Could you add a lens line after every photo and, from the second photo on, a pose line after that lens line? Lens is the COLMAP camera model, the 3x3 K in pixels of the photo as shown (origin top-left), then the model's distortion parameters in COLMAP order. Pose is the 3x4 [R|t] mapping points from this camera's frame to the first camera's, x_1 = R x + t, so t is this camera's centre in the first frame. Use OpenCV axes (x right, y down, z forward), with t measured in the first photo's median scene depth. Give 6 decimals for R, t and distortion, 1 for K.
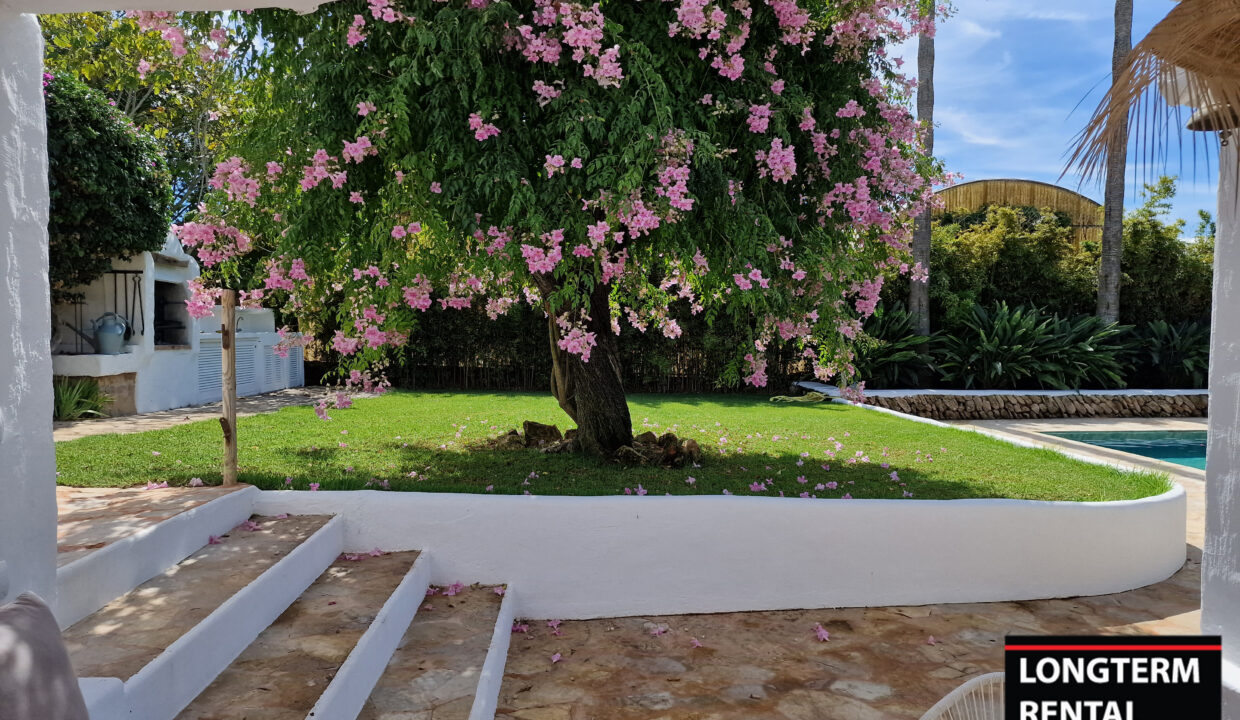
lens RADIAL K [[829.7, 0, 627.8], [0, 829.7, 363.2], [0, 0, 1]] dist [0.054402, -0.033192]
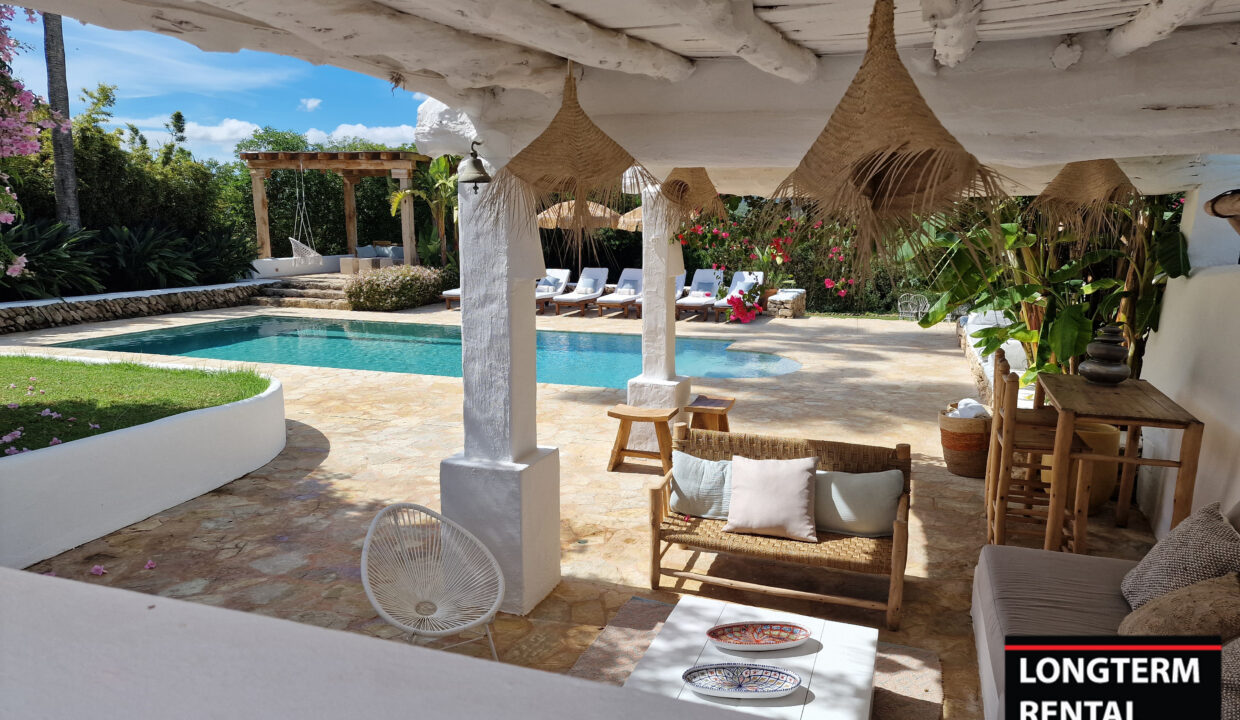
lens RADIAL K [[829.7, 0, 622.3], [0, 829.7, 364.8], [0, 0, 1]] dist [0.054402, -0.033192]
pose [[0.387803, -0.152456, 0.909047, -0.124656], [0.031365, 0.987838, 0.152289, -0.020609], [-0.921208, -0.030546, 0.387869, -0.004619]]
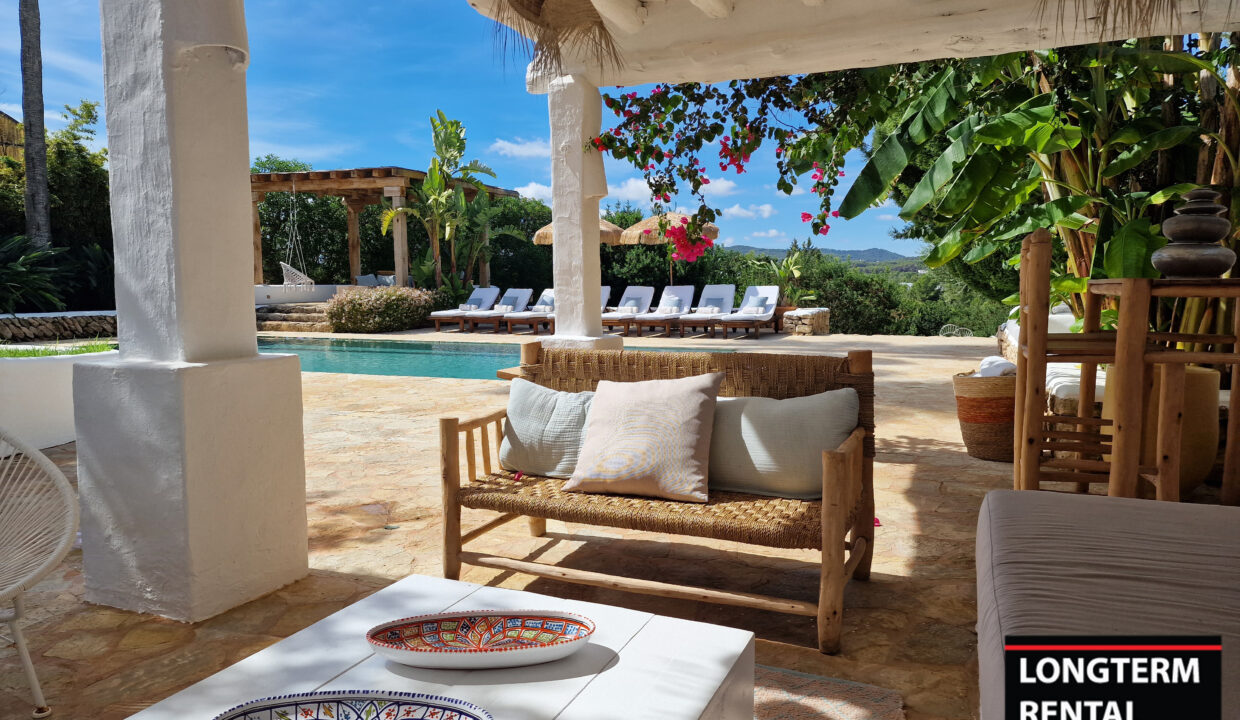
lens RADIAL K [[829.7, 0, 622.4], [0, 829.7, 358.8], [0, 0, 1]] dist [0.054402, -0.033192]
pose [[0.438662, -0.082049, 0.894899, -0.008653], [0.040141, 0.996618, 0.071698, 0.040731], [-0.897755, 0.004471, 0.440472, -0.015378]]
